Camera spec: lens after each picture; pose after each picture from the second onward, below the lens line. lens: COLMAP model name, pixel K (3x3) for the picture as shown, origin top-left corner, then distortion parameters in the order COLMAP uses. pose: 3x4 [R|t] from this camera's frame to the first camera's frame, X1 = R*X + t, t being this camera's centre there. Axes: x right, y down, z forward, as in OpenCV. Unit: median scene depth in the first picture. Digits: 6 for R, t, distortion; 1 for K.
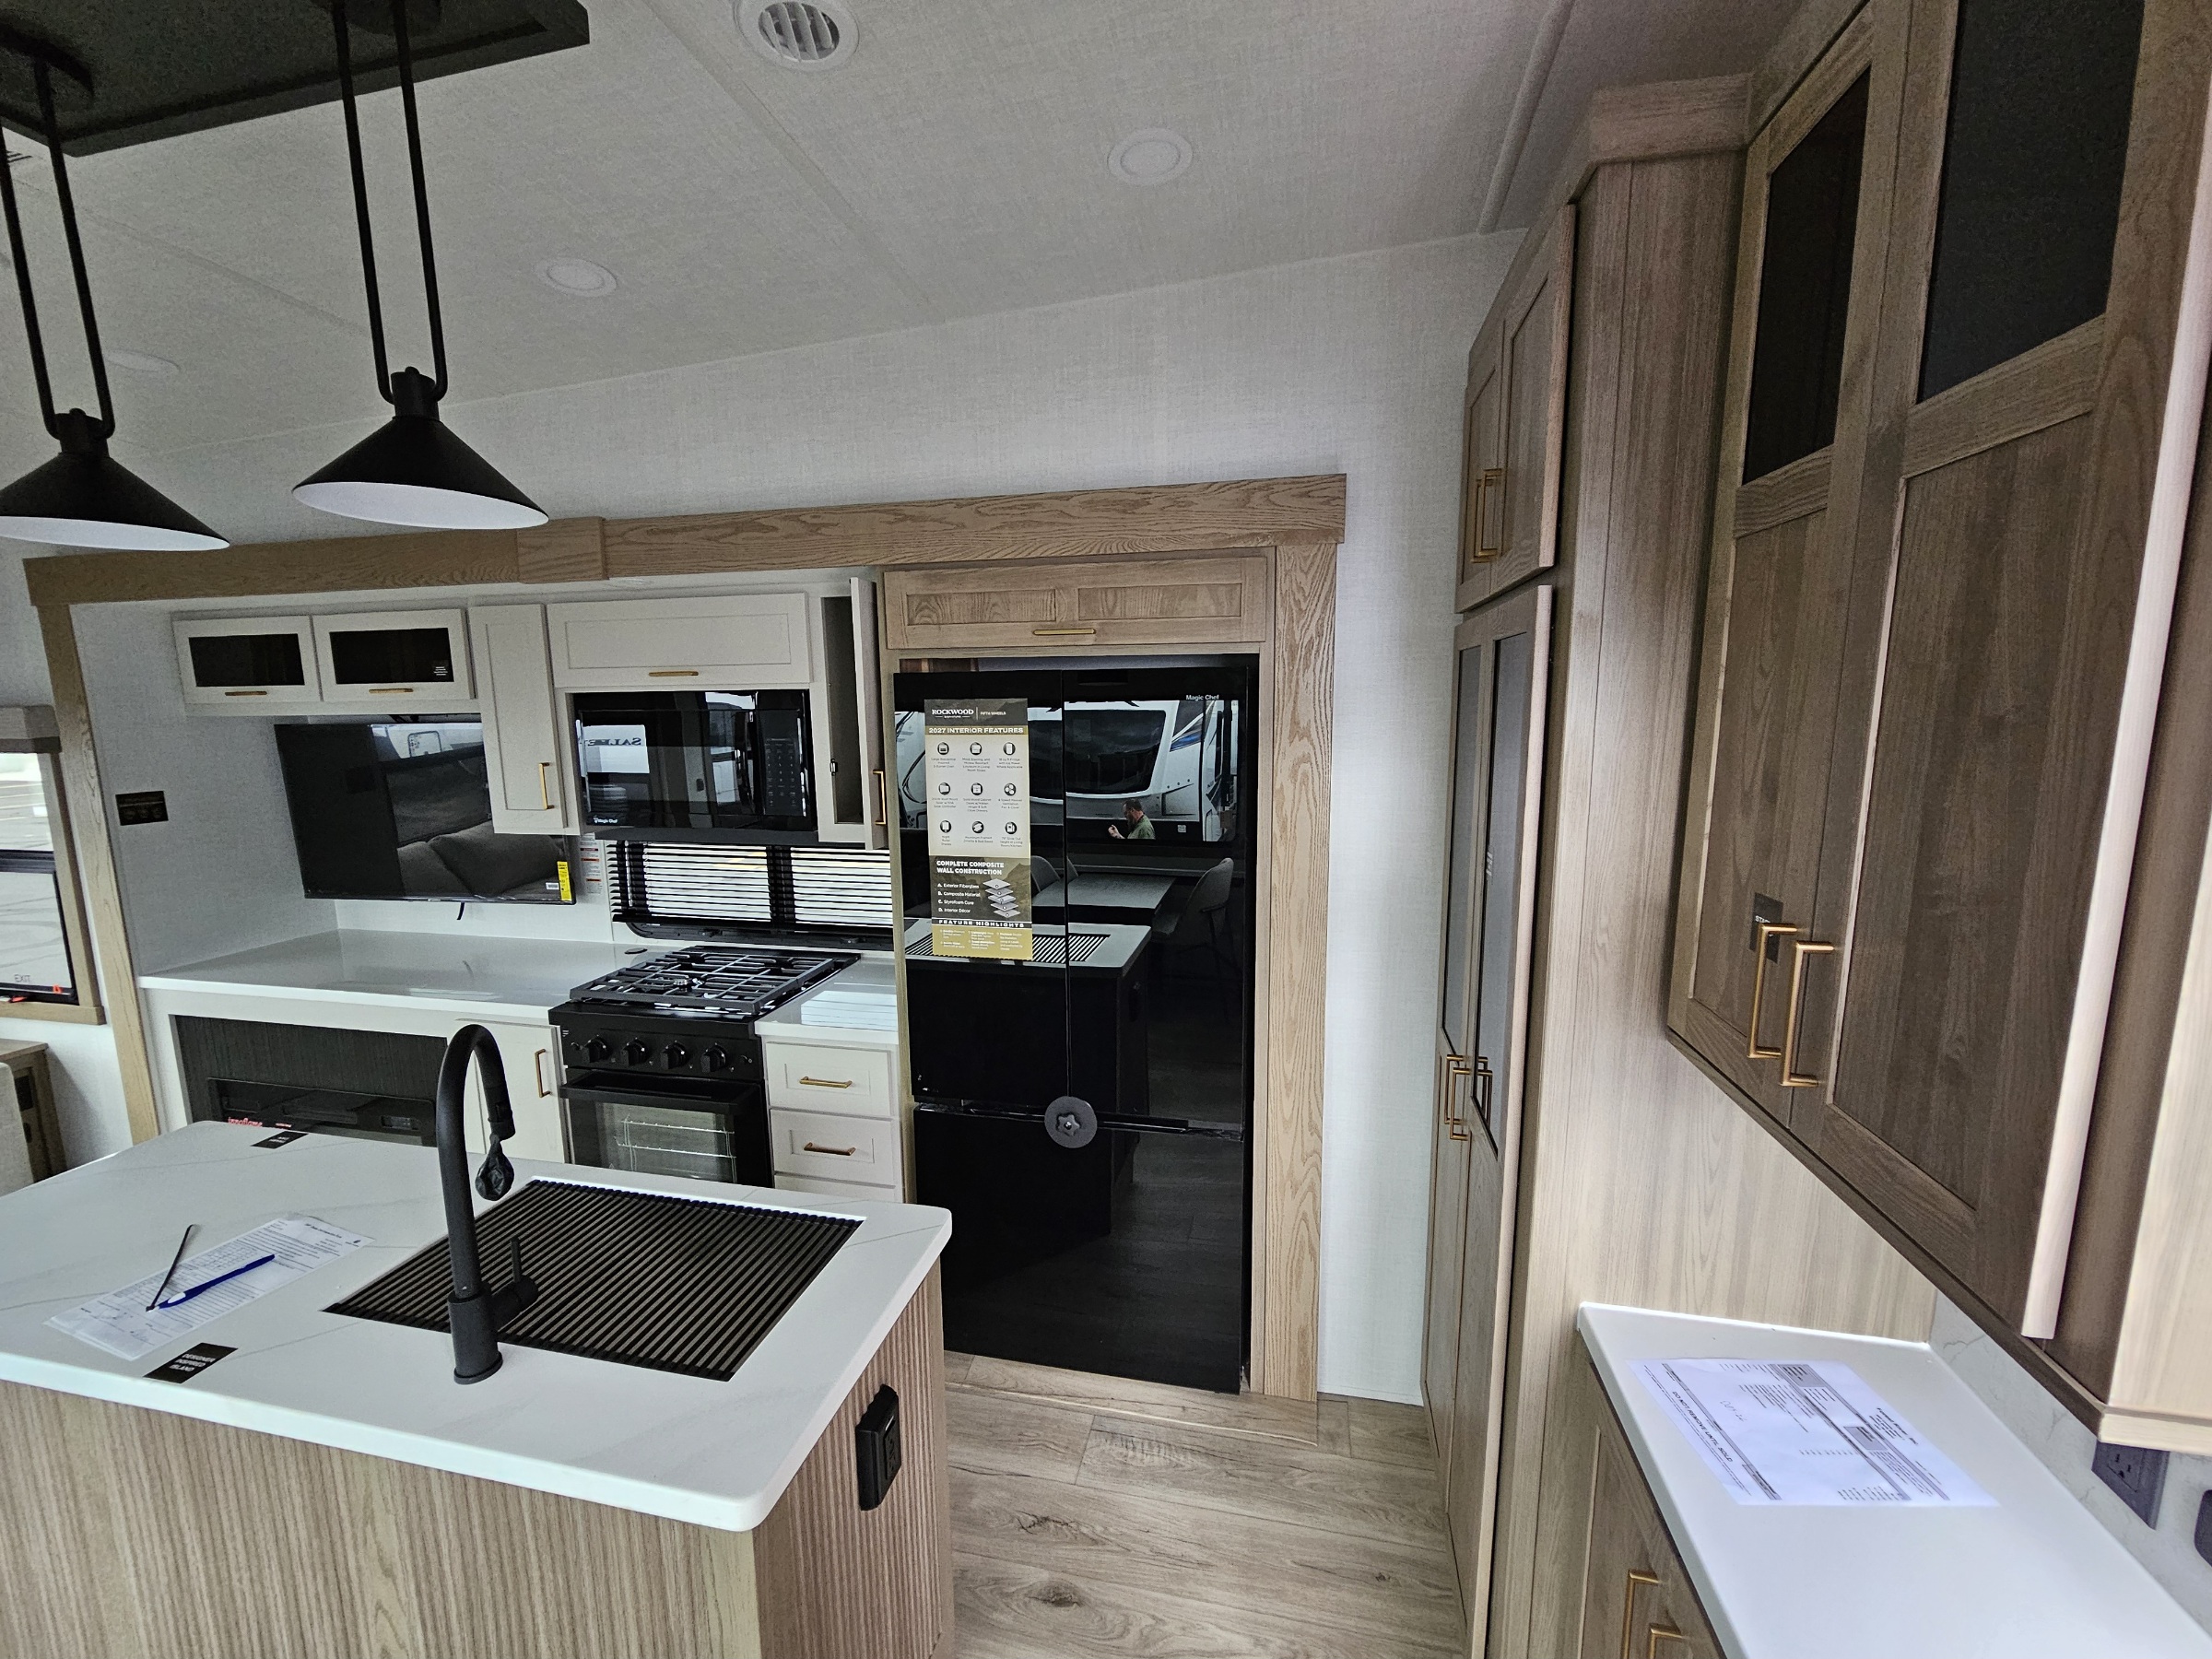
lens RADIAL K [[910.0, 0, 1100.0], [0, 910.0, 840.0], [0, 0, 1]] dist [-0.002883, 0.000653]
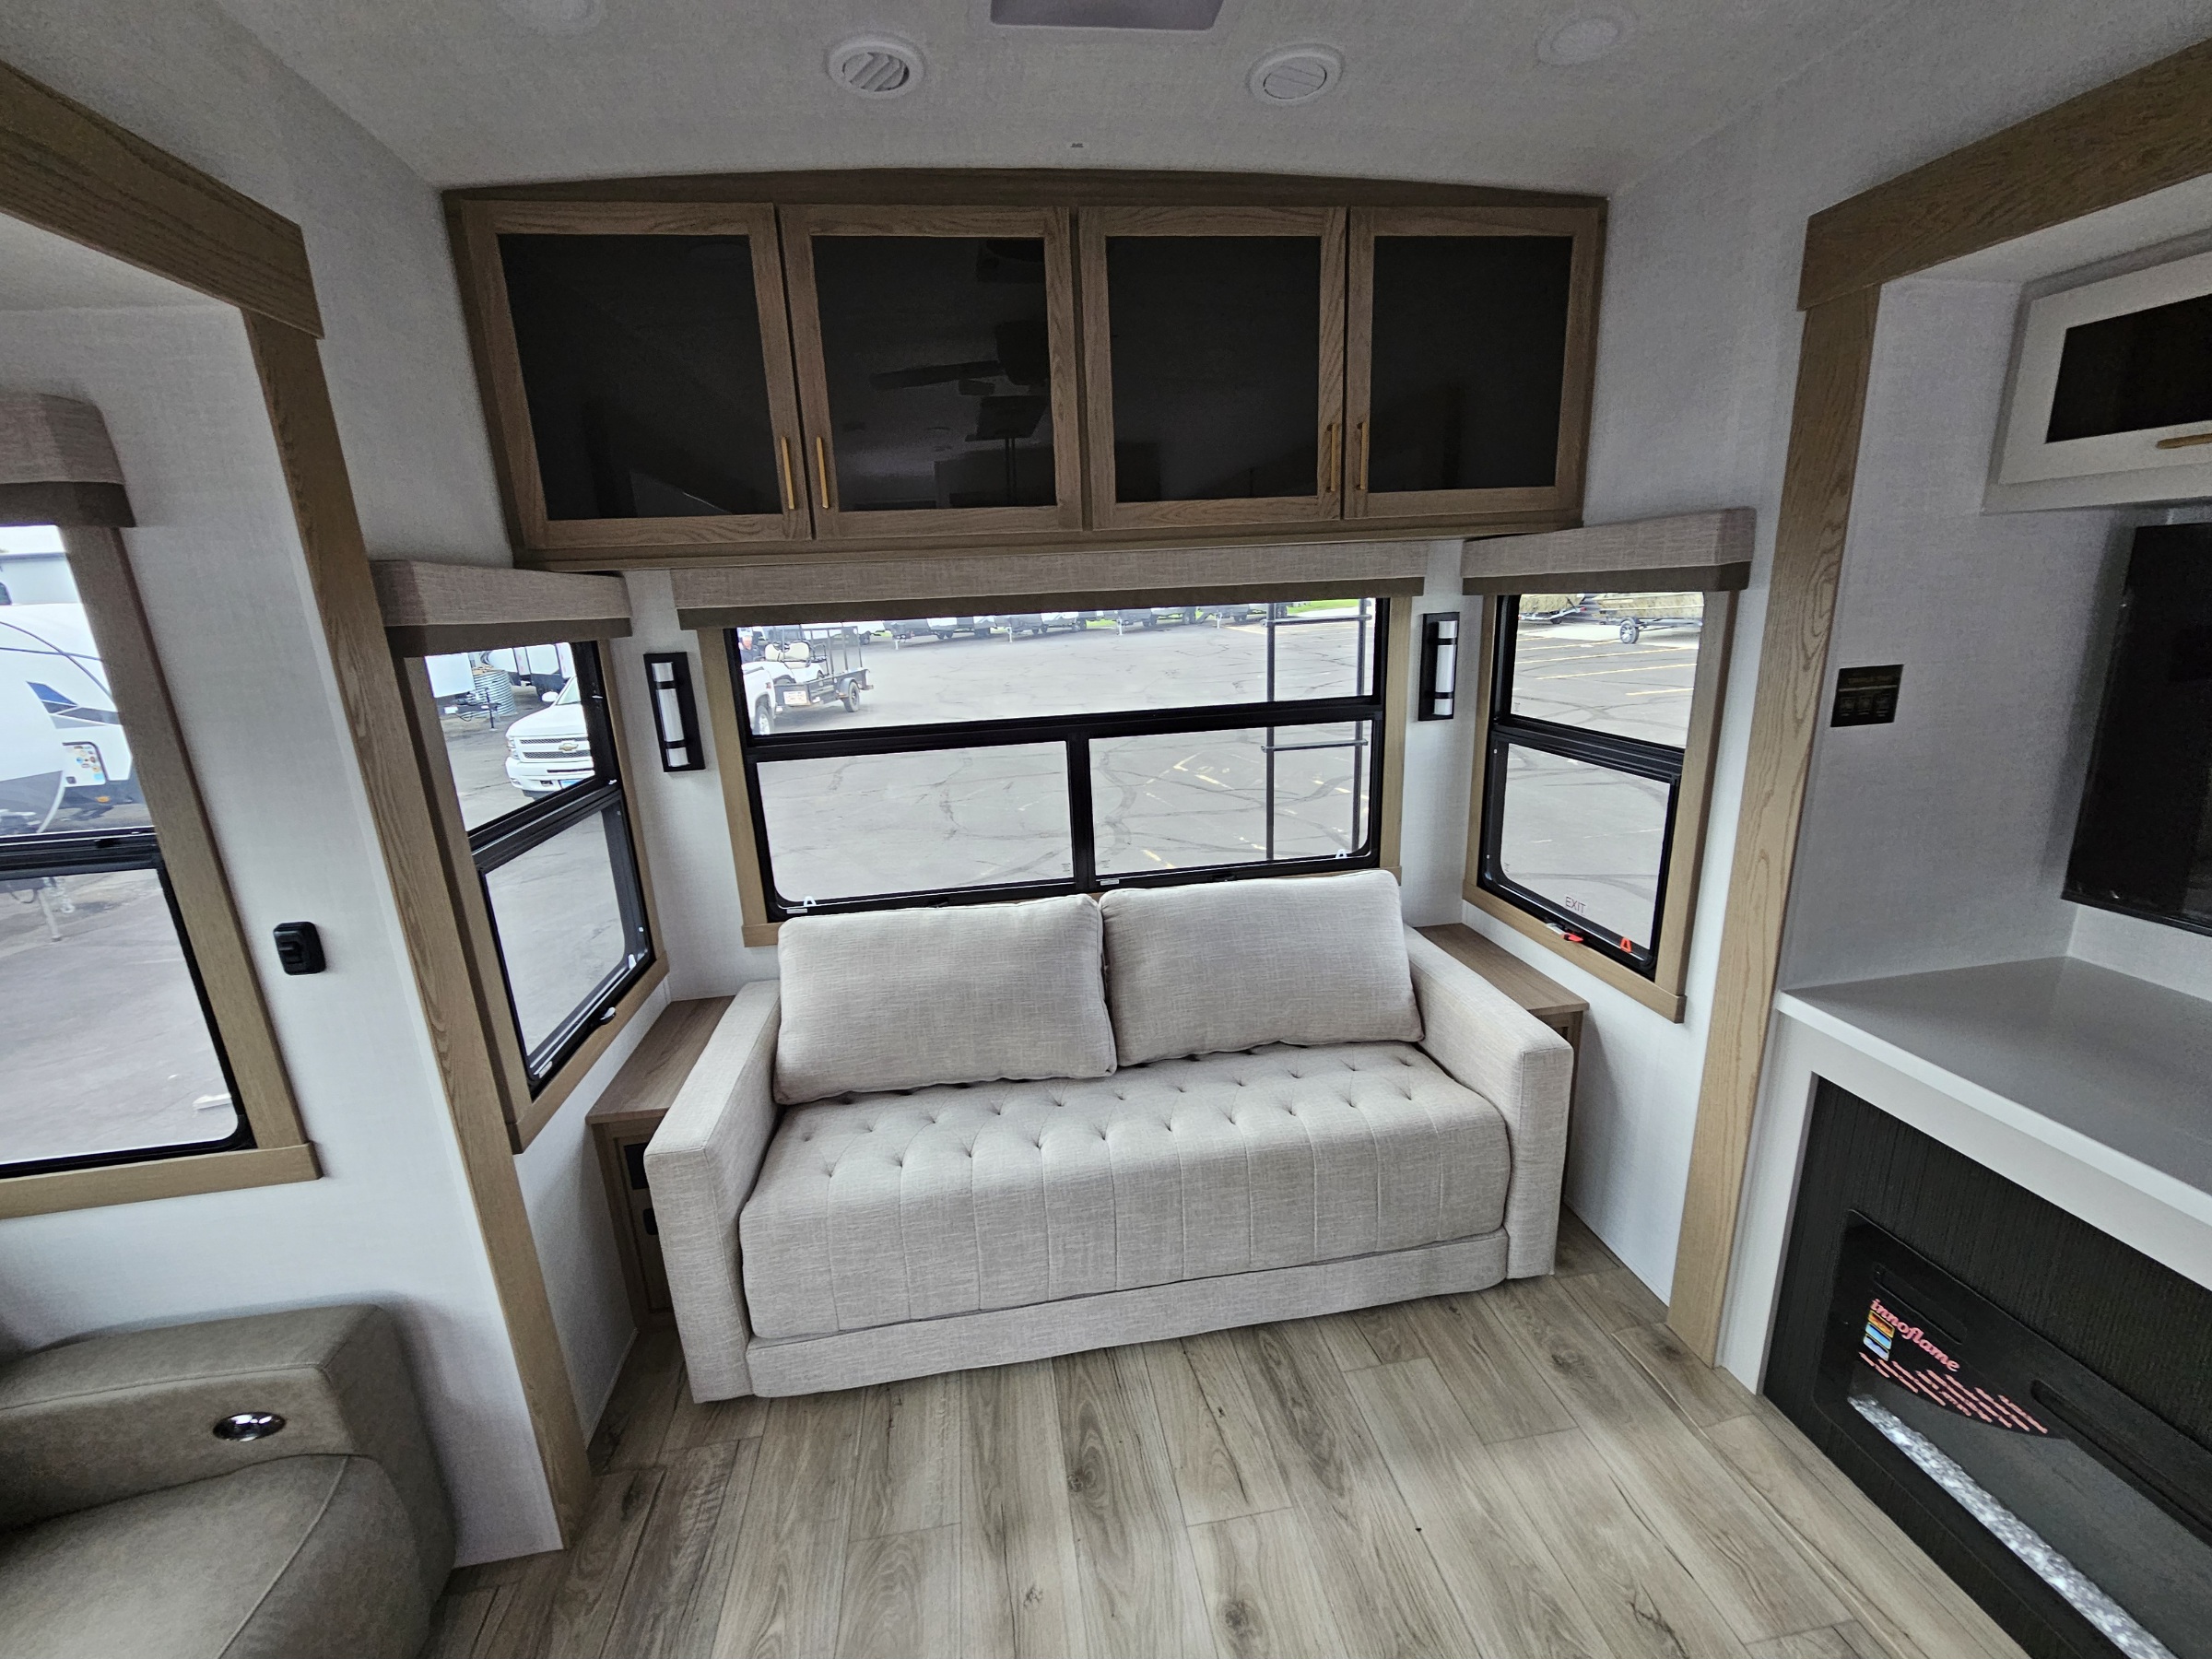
lens RADIAL K [[910.0, 0, 1102.0], [0, 910.0, 840.0], [0, 0, 1]] dist [-0.002883, 0.000653]
pose [[0.361648, 0.235307, -0.902131, -0.961538], [-0.096067, 0.971880, 0.214989, -0.033304], [0.927352, 0.008915, 0.374084, 0.517980]]
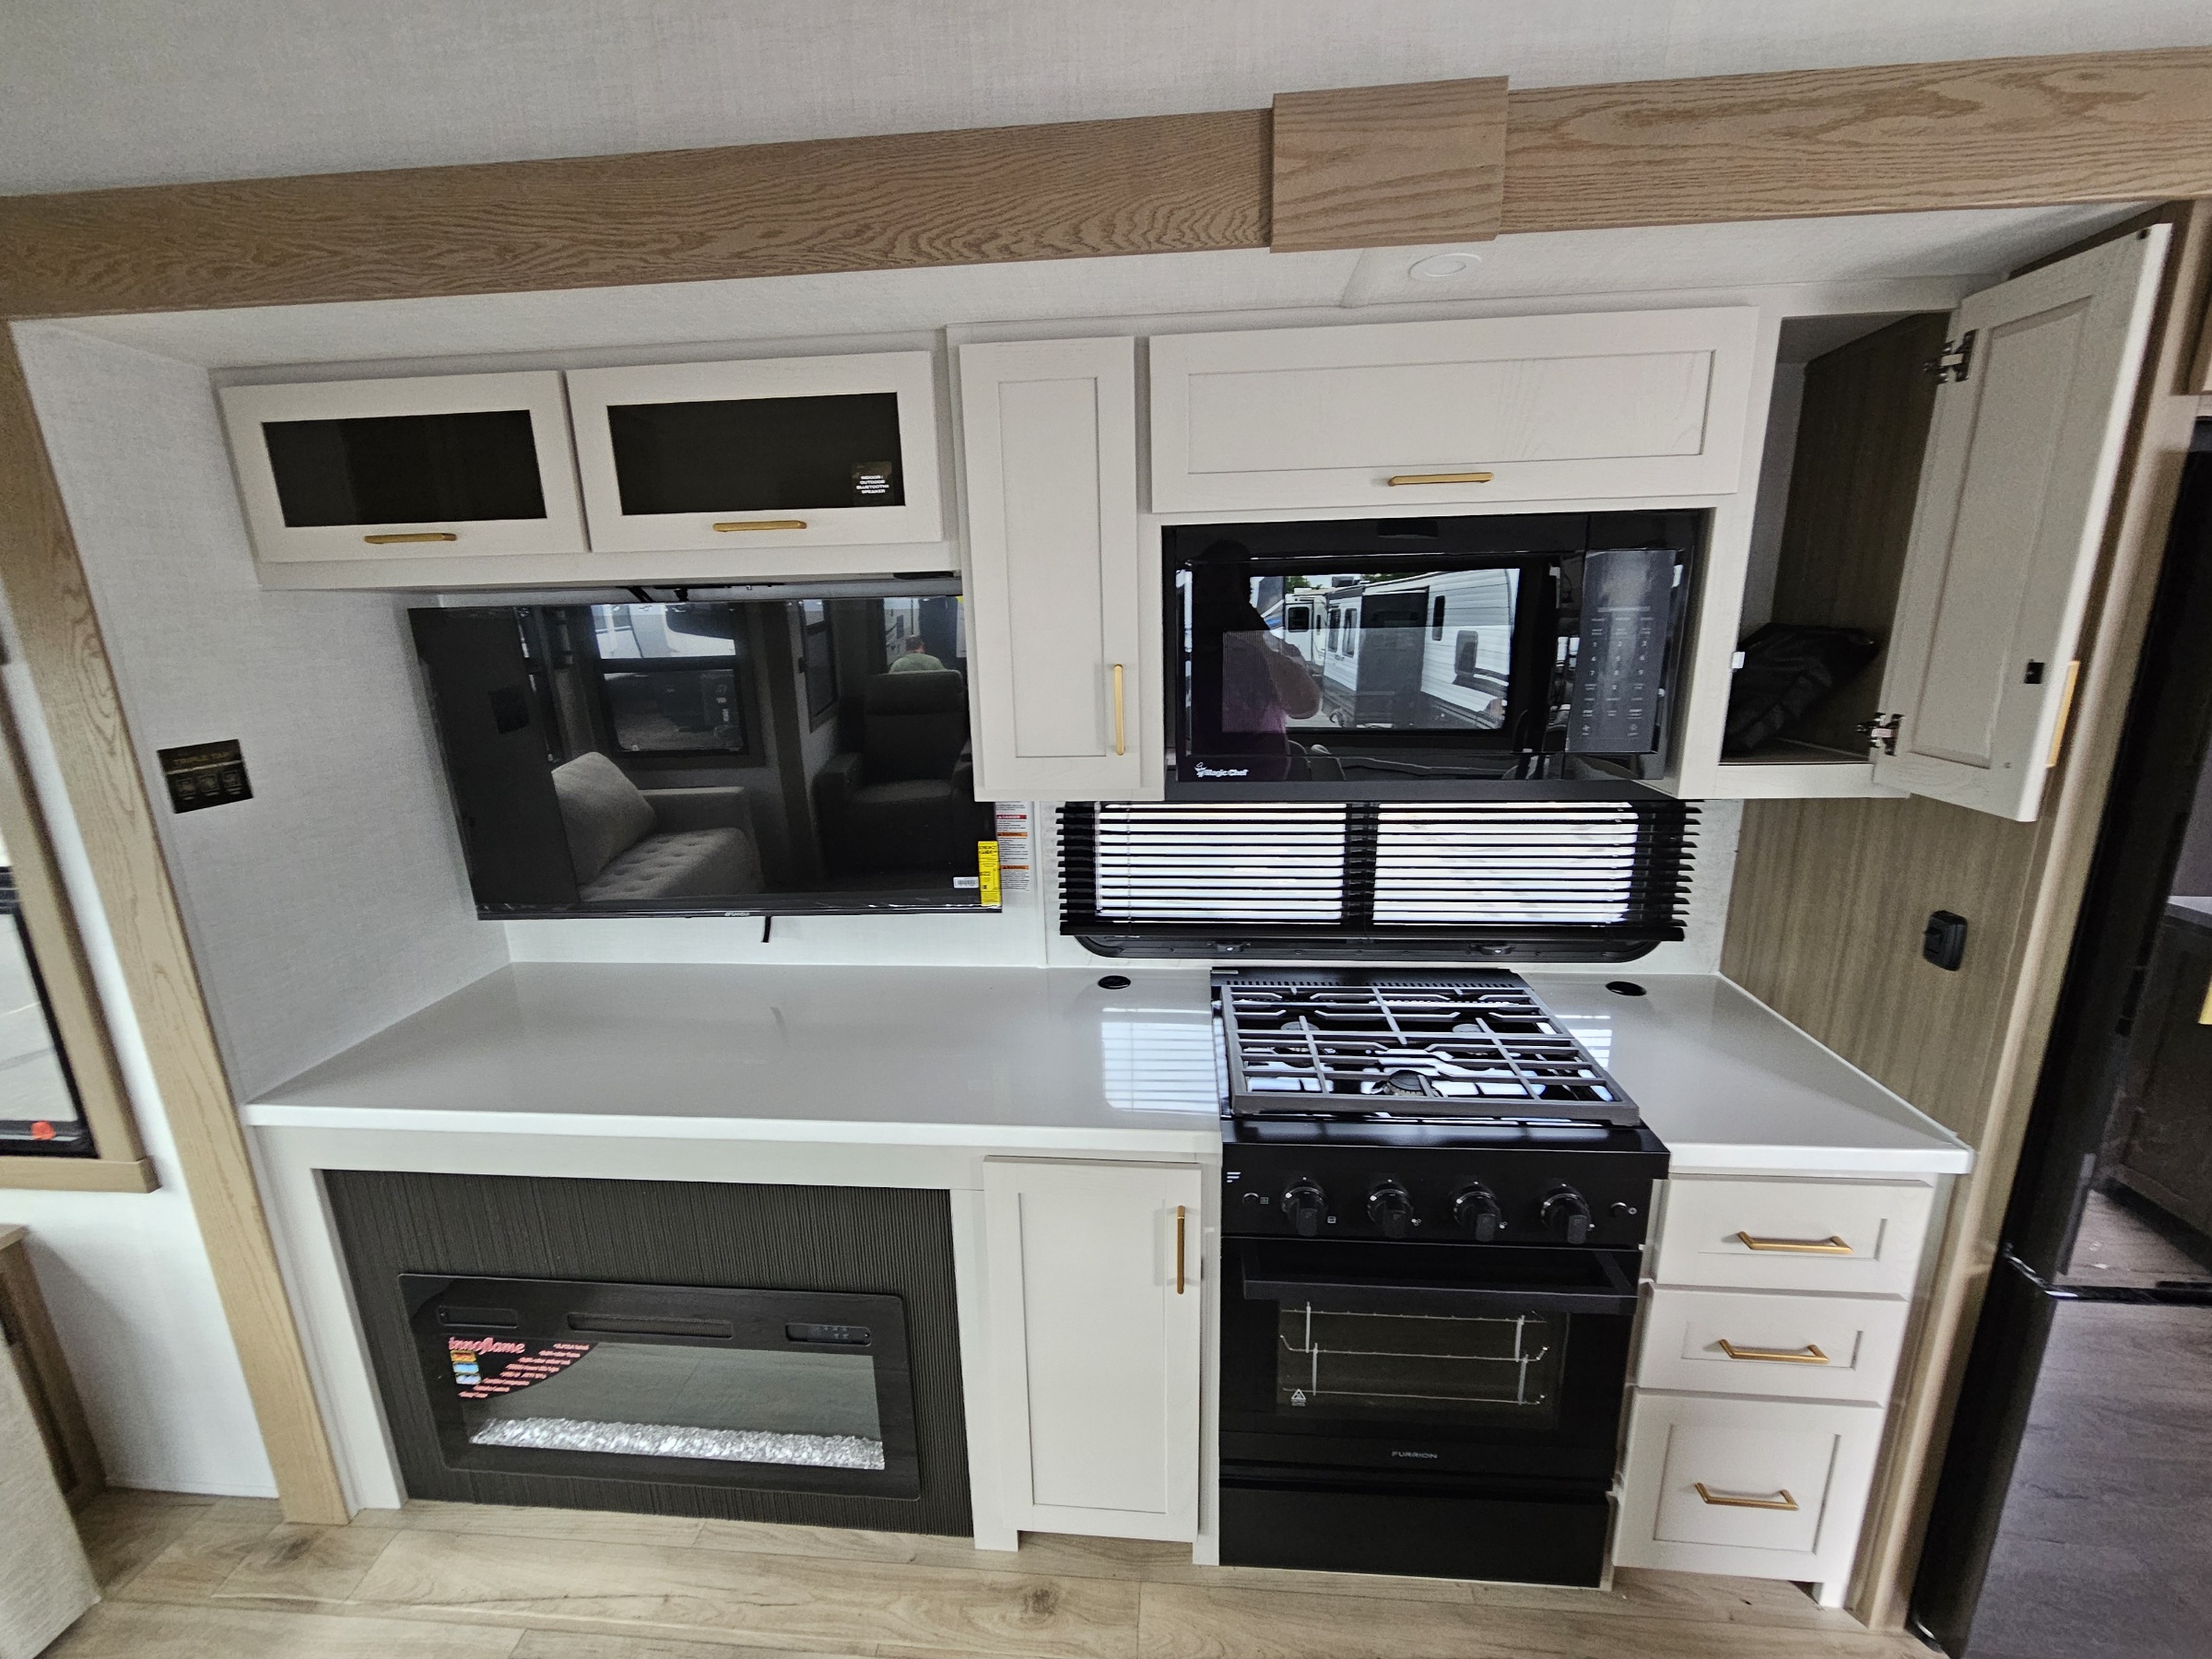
lens RADIAL K [[910.0, 0, 1107.4], [0, 910.0, 842.4], [0, 0, 1]] dist [-0.002883, 0.000653]
pose [[0.990473, -0.043623, 0.130619, -0.851333], [0.030858, 0.994688, 0.098198, -0.043579], [-0.134208, -0.093232, 0.986558, 0.592375]]
